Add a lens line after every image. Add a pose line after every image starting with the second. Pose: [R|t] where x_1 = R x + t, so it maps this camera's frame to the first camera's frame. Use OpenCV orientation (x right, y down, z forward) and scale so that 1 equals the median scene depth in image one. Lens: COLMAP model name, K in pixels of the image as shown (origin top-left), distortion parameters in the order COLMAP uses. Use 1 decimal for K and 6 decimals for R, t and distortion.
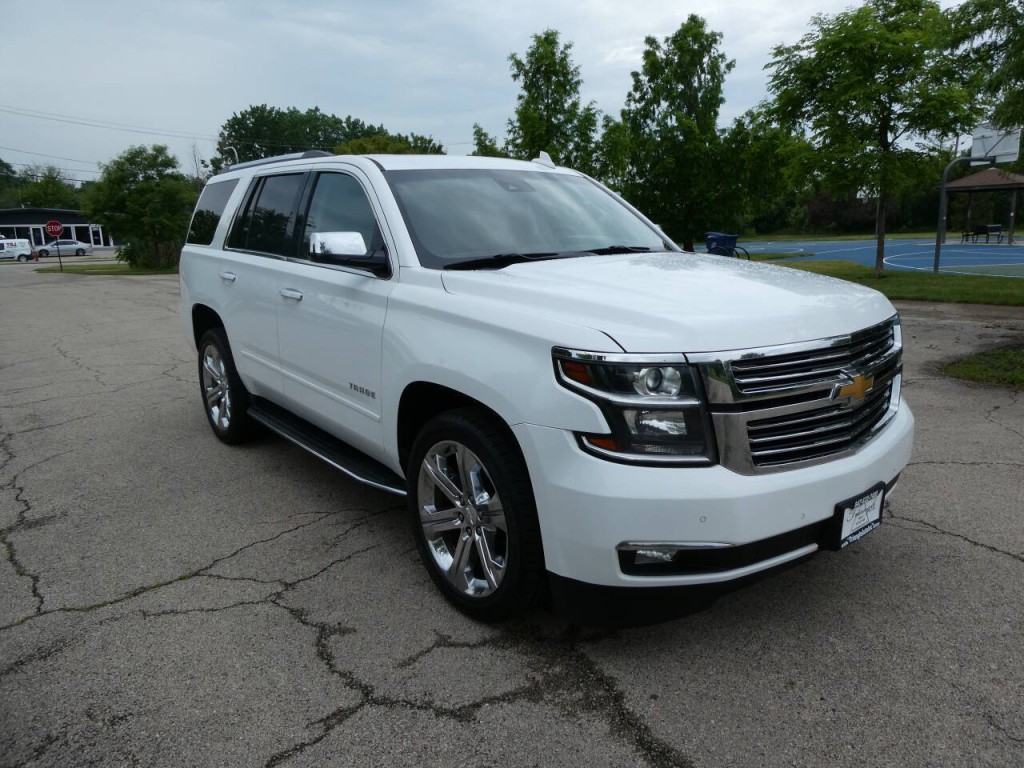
lens RADIAL K [[733.5, 0, 529.6], [0, 733.5, 381.2], [0, 0, 1]] dist [-0.007285, -0.002047]
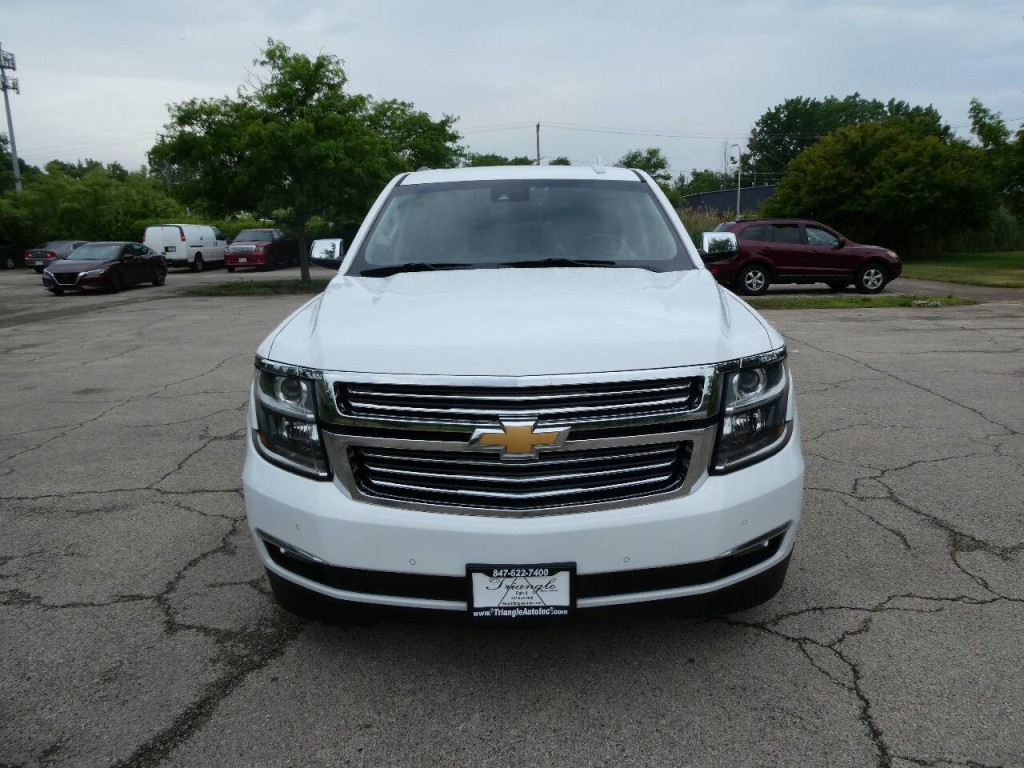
lens RADIAL K [[733.5, 0, 529.6], [0, 733.5, 381.2], [0, 0, 1]] dist [-0.007285, -0.002047]
pose [[0.754054, 0.134735, -0.642845, 0.805406], [-0.127631, 0.990135, 0.057814, -0.088662], [0.644293, 0.038452, 0.763812, 0.288302]]
